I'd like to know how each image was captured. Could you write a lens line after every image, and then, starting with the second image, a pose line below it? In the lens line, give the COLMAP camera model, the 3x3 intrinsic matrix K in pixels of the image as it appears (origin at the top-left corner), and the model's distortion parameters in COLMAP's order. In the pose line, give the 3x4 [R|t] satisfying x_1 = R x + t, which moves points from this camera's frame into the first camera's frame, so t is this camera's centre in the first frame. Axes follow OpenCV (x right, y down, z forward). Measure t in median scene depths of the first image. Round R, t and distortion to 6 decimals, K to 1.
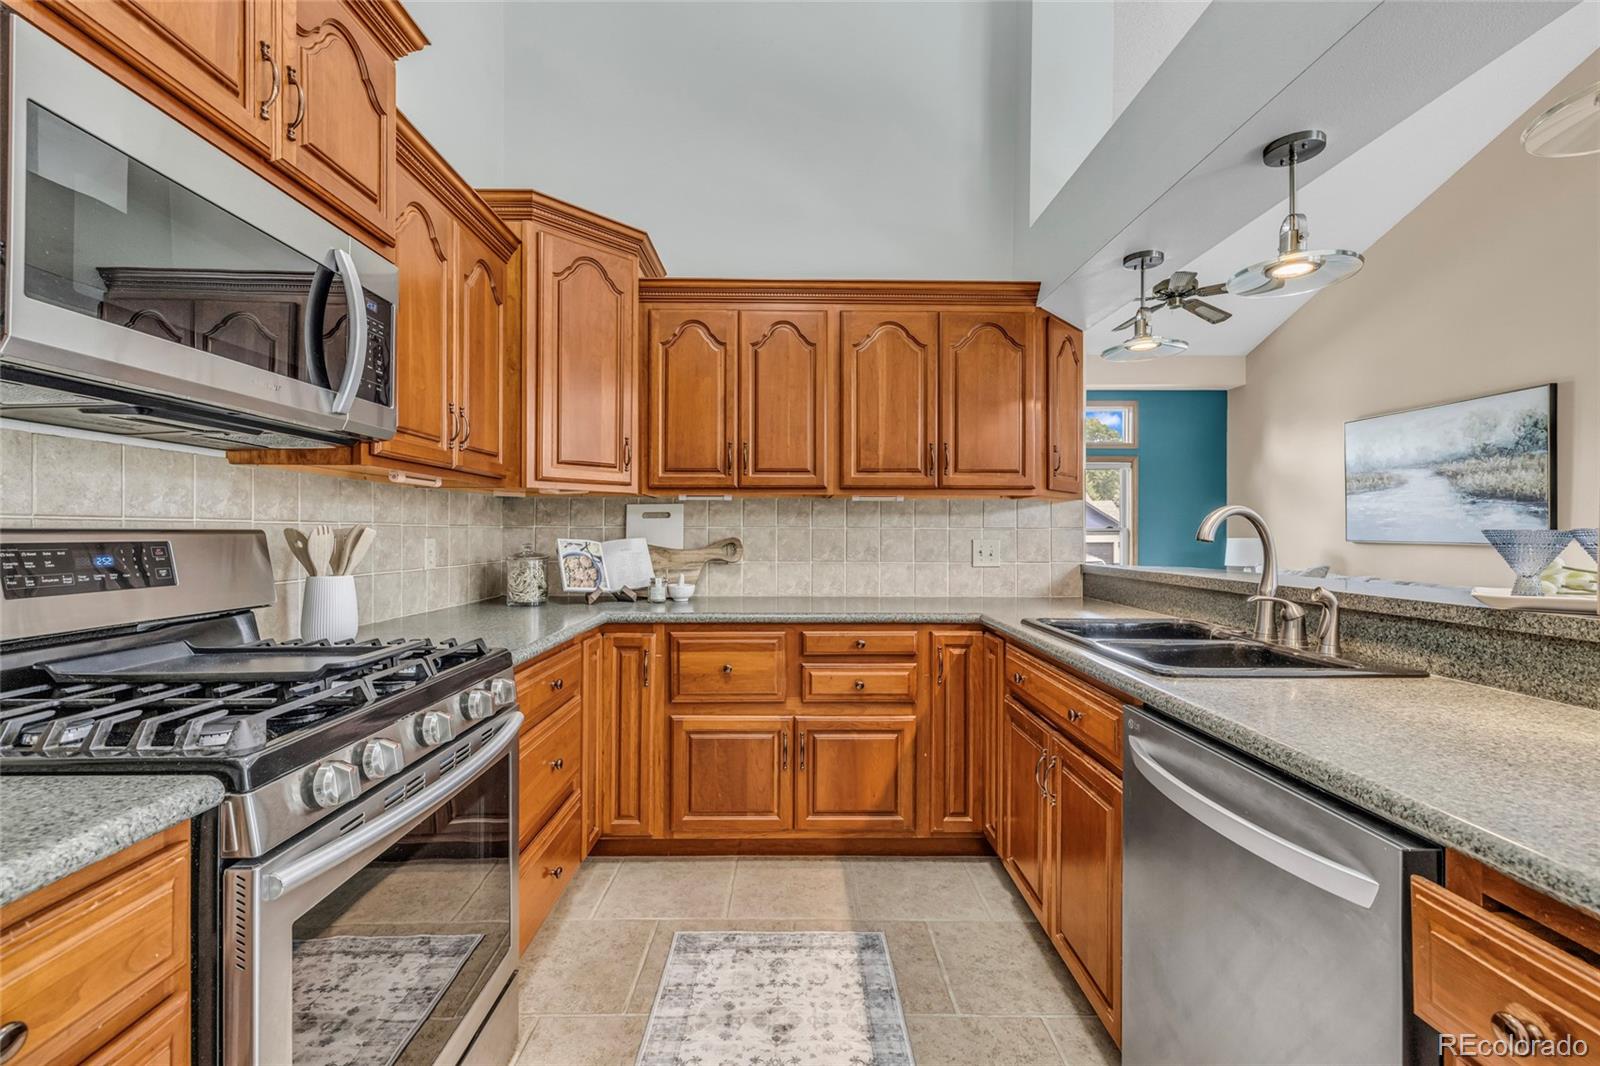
lens RADIAL K [[674.7, 0, 802.0], [0, 674.7, 527.7], [0, 0, 1]] dist [-0.000476, -0.000045]
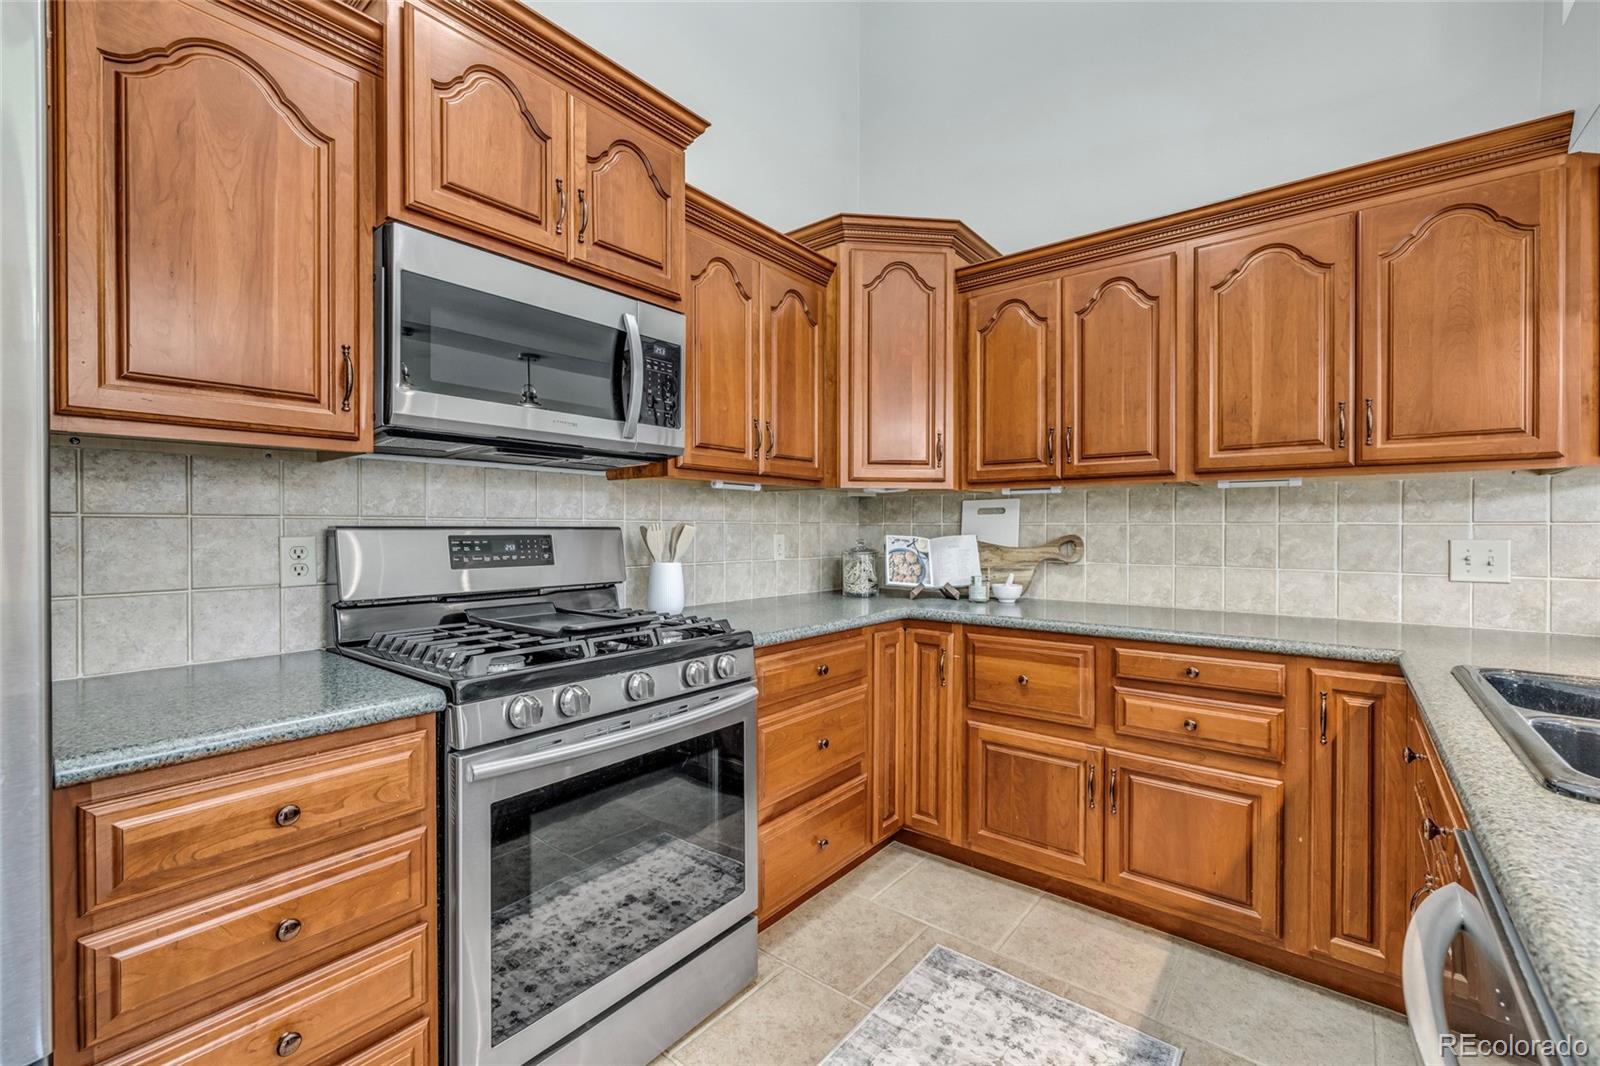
lens RADIAL K [[674.7, 0, 802.0], [0, 674.7, 527.7], [0, 0, 1]] dist [-0.000476, -0.000045]
pose [[0.771790, -0.001837, -0.635875, 0.232007], [0.004645, 0.999985, 0.002749, 0.001416], [0.635860, -0.005076, 0.771787, 0.114009]]
